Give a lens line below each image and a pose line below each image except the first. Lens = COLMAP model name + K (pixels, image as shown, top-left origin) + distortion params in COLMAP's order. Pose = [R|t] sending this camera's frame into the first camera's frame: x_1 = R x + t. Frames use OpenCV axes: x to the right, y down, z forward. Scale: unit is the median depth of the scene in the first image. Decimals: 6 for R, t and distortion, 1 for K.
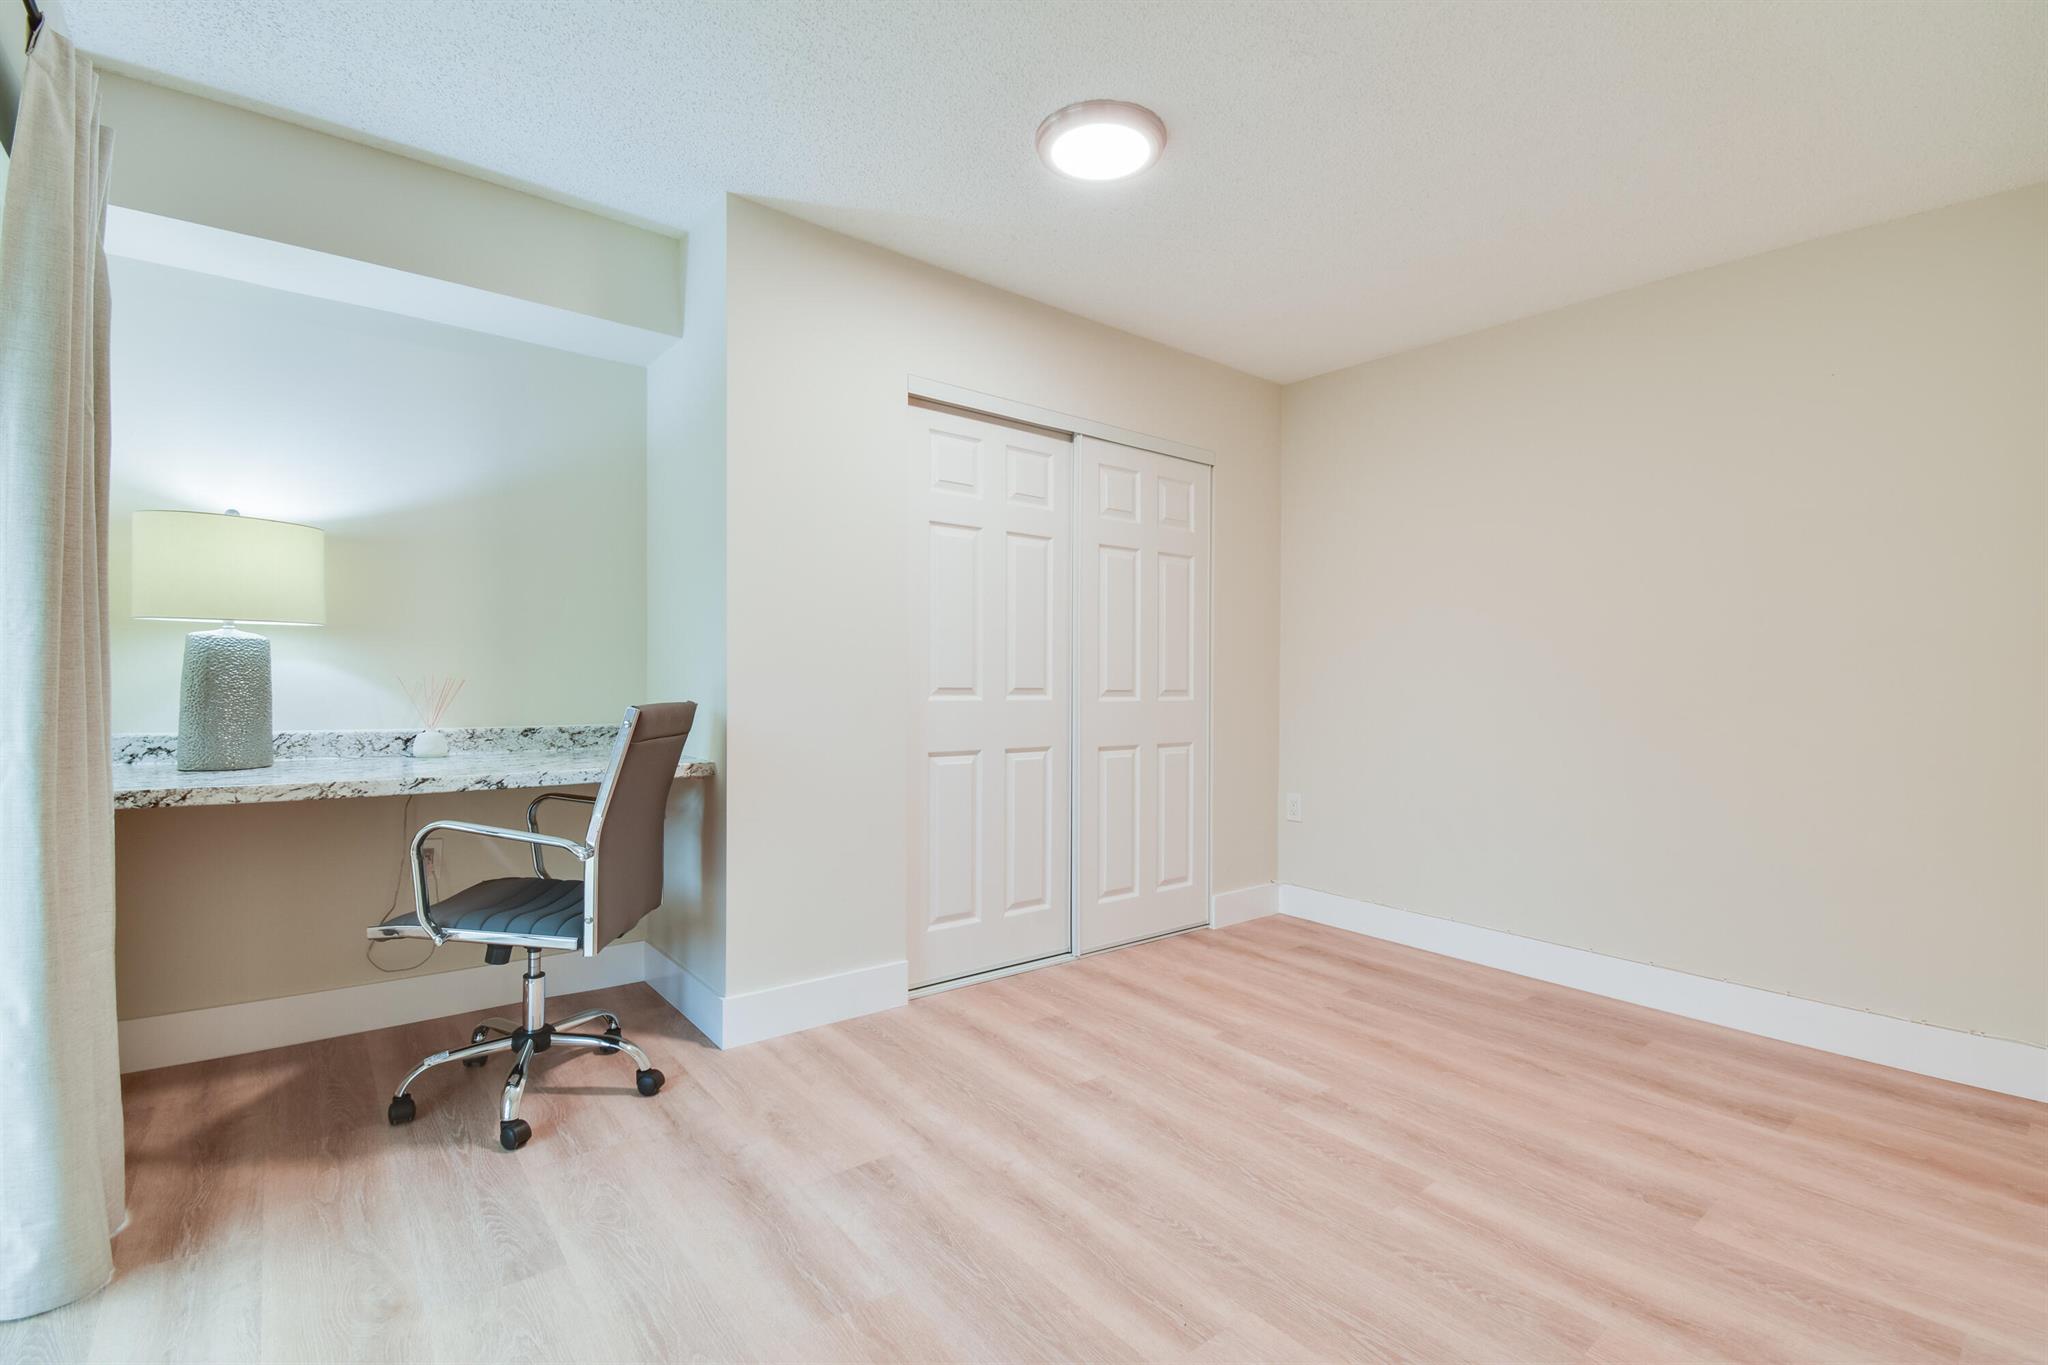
lens RADIAL K [[932.7, 0, 1026.2], [0, 932.7, 667.4], [0, 0, 1]] dist [0.019440, -0.019441]
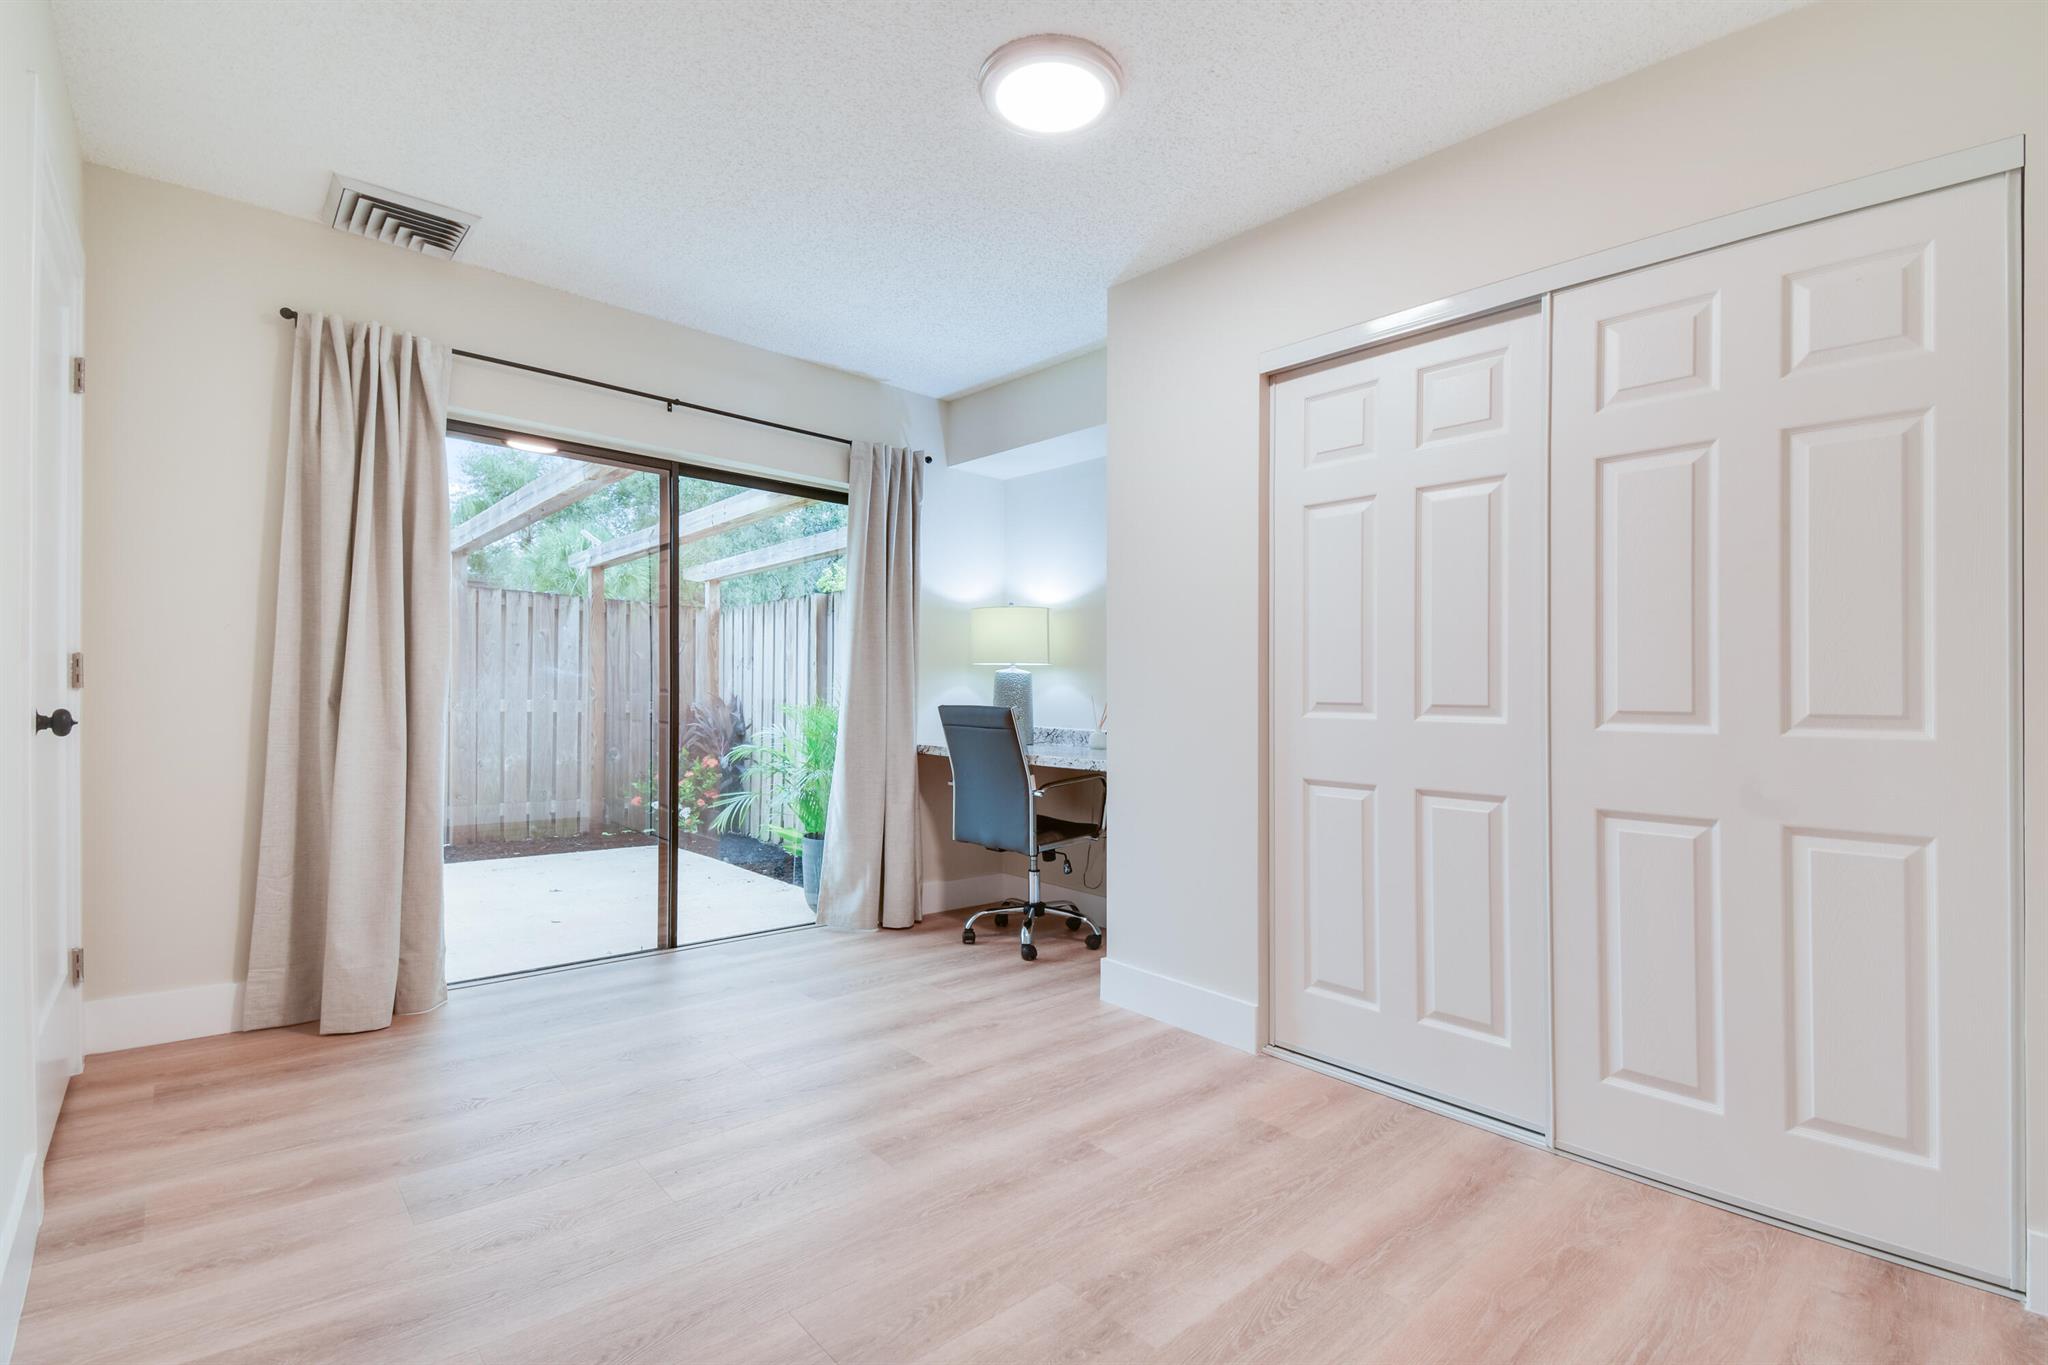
lens RADIAL K [[947.0, 0, 1022.8], [0, 947.0, 701.1], [0, 0, 1]] dist [0.001469, -0.020730]
pose [[0.035780, -0.012620, -0.999280, 0.827917], [-0.013559, 0.999822, -0.013113, 0.039495], [0.999268, 0.014018, 0.035602, 0.791052]]
